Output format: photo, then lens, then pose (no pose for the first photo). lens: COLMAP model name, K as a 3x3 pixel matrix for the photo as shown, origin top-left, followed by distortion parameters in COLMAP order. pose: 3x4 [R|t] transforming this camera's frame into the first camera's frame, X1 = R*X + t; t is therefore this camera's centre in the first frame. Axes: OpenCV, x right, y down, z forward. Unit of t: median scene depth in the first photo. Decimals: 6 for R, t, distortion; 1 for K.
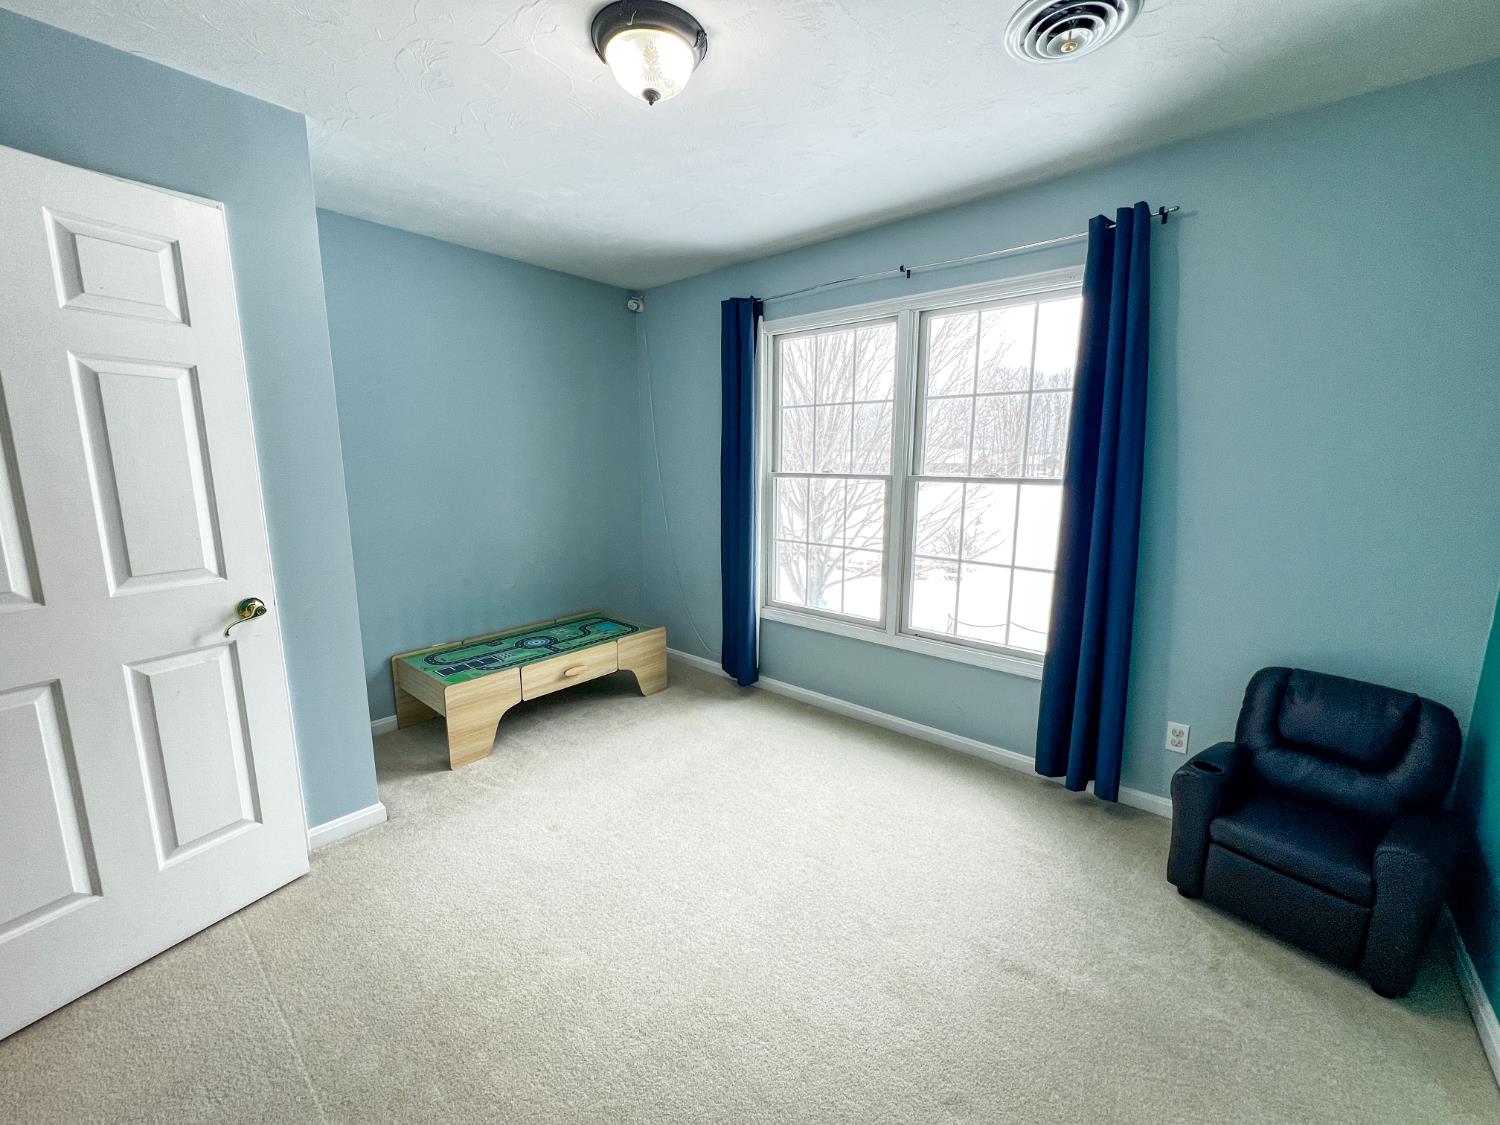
lens RADIAL K [[597.0, 0, 745.6], [0, 597.0, 537.4], [0, 0, 1]] dist [-0.002428, -0.000040]
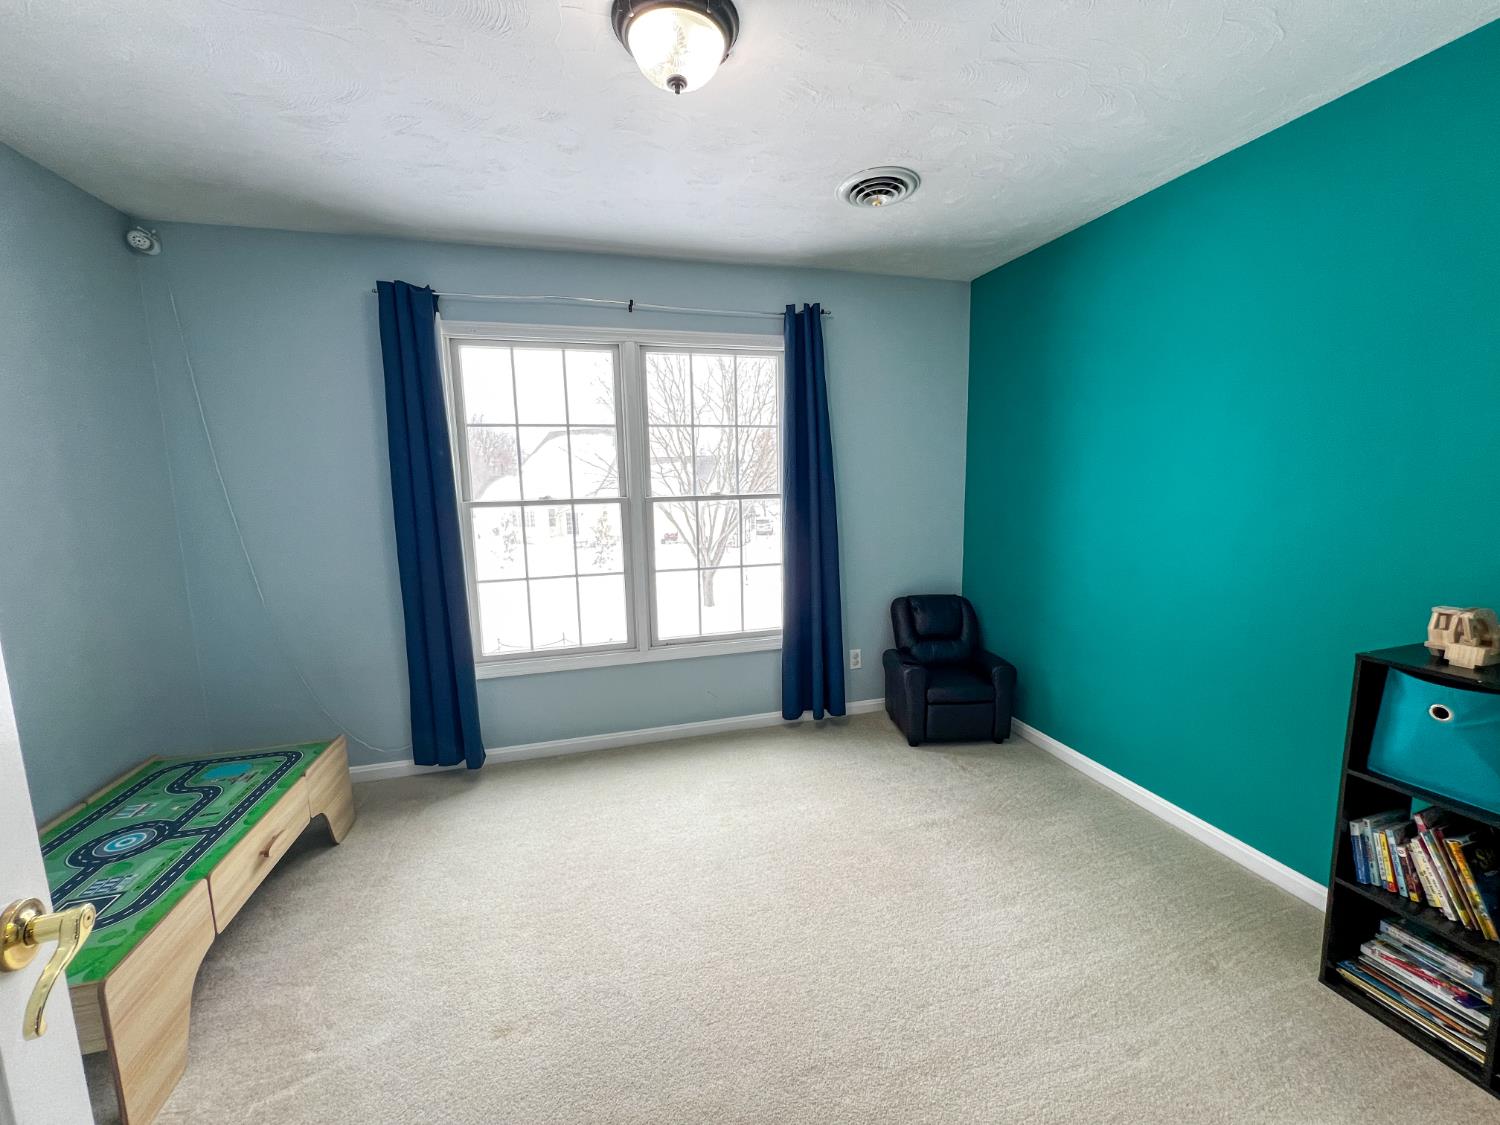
lens RADIAL K [[597.0, 0, 744.2], [0, 597.0, 539.9], [0, 0, 1]] dist [-0.002428, -0.000040]
pose [[0.567082, -0.101326, 0.817405, -0.484238], [0.131538, 0.990808, 0.031565, -0.038011], [-0.813091, 0.089620, 0.575197, 0.245479]]
